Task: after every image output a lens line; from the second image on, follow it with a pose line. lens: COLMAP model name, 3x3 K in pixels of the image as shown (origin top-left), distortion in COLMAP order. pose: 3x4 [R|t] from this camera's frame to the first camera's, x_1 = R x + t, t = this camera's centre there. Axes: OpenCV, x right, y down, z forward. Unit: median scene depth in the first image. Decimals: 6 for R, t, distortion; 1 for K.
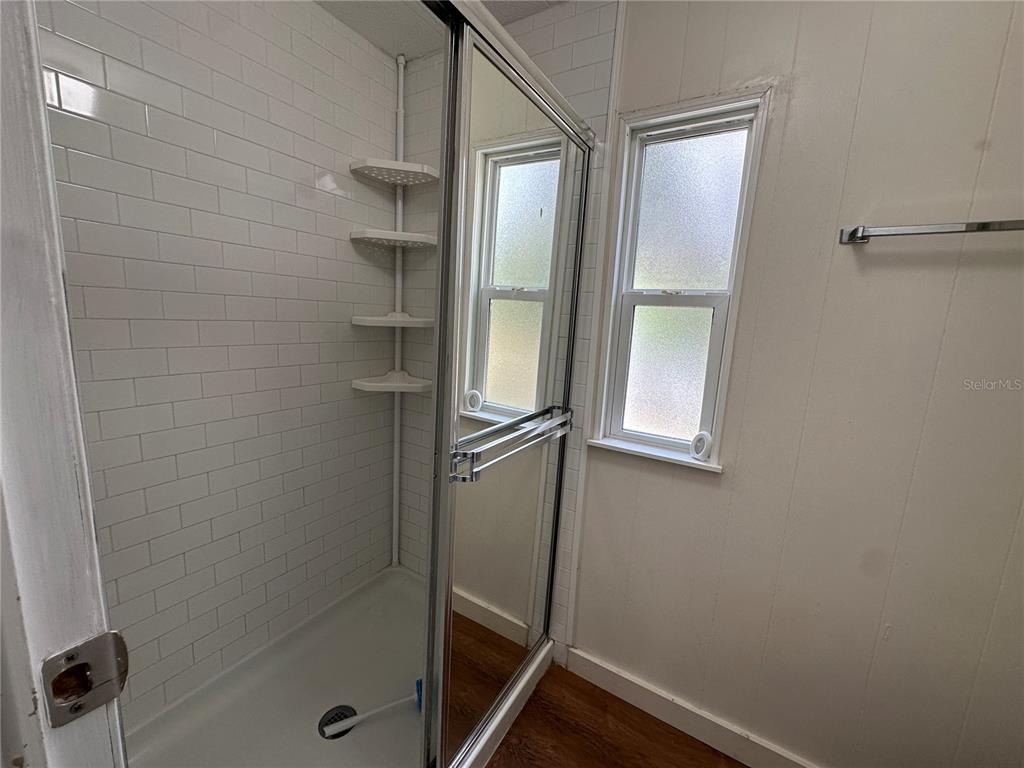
lens RADIAL K [[417.2, 0, 508.6], [0, 417.2, 385.0], [0, 0, 1]] dist [-0.004232, 0.000791]
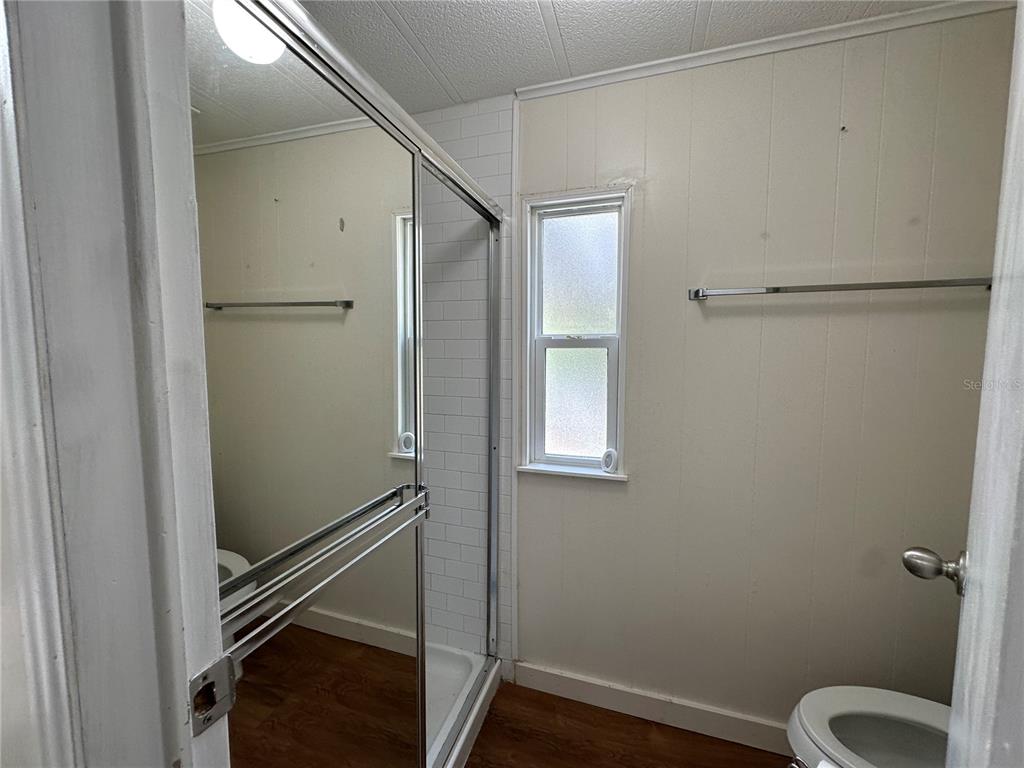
lens RADIAL K [[417.2, 0, 512.2], [0, 417.2, 384.2], [0, 0, 1]] dist [-0.004232, 0.000791]
pose [[0.968928, -0.069044, 0.237511, -0.084715], [0.087066, 0.993998, -0.066234, -0.019674], [-0.231512, 0.084855, 0.969124, -0.128780]]
